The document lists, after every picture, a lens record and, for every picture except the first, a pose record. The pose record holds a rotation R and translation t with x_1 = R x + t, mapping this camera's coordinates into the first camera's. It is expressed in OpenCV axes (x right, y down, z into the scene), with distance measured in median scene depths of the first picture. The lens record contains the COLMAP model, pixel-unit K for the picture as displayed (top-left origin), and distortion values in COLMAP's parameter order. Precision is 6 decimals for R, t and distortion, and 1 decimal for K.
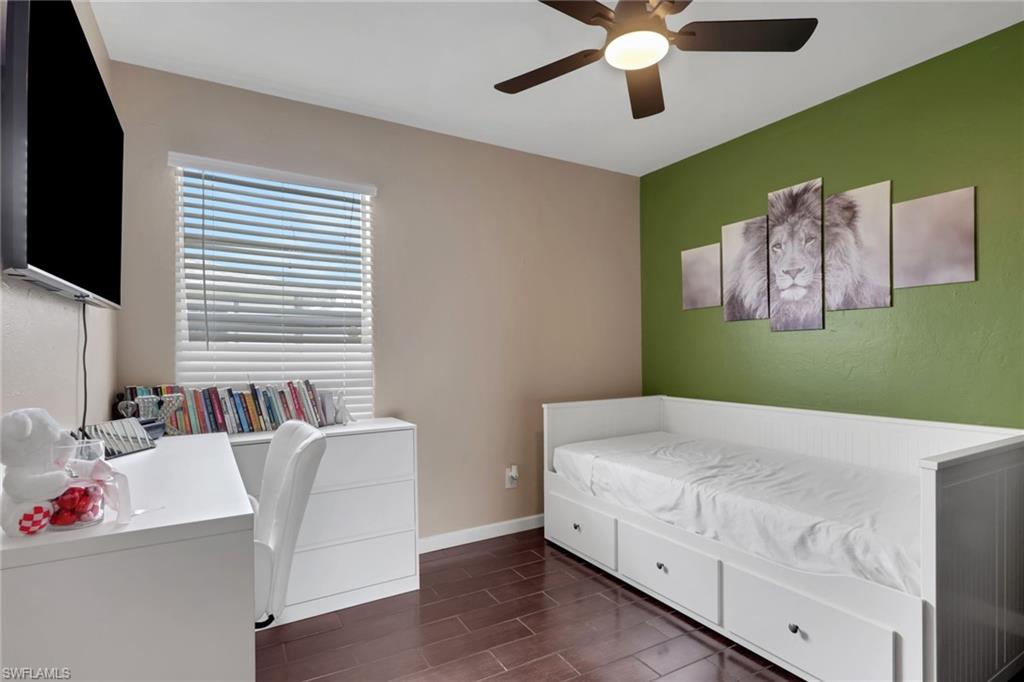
lens RADIAL K [[511.6, 0, 515.3], [0, 511.6, 348.6], [0, 0, 1]] dist [0.001184, 0.002412]
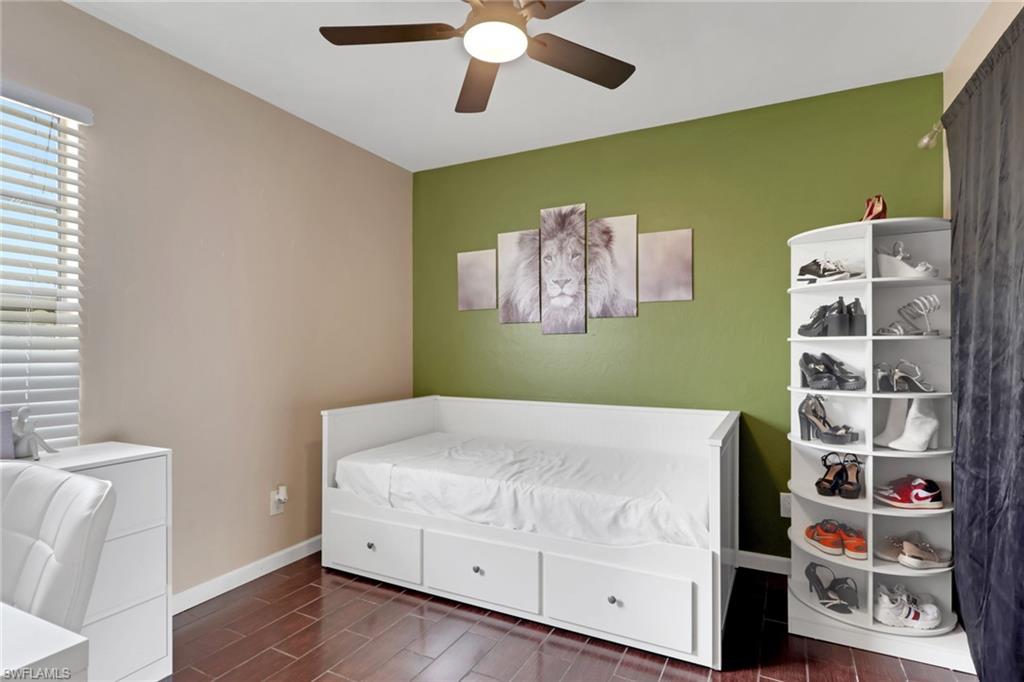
lens RADIAL K [[511.6, 0, 515.2], [0, 511.6, 341.6], [0, 0, 1]] dist [0.001184, 0.002412]
pose [[0.845512, 0.018293, 0.533643, -0.159244], [-0.011052, 0.999798, -0.016762, 0.002313], [-0.533842, 0.008275, 0.845543, 0.106779]]
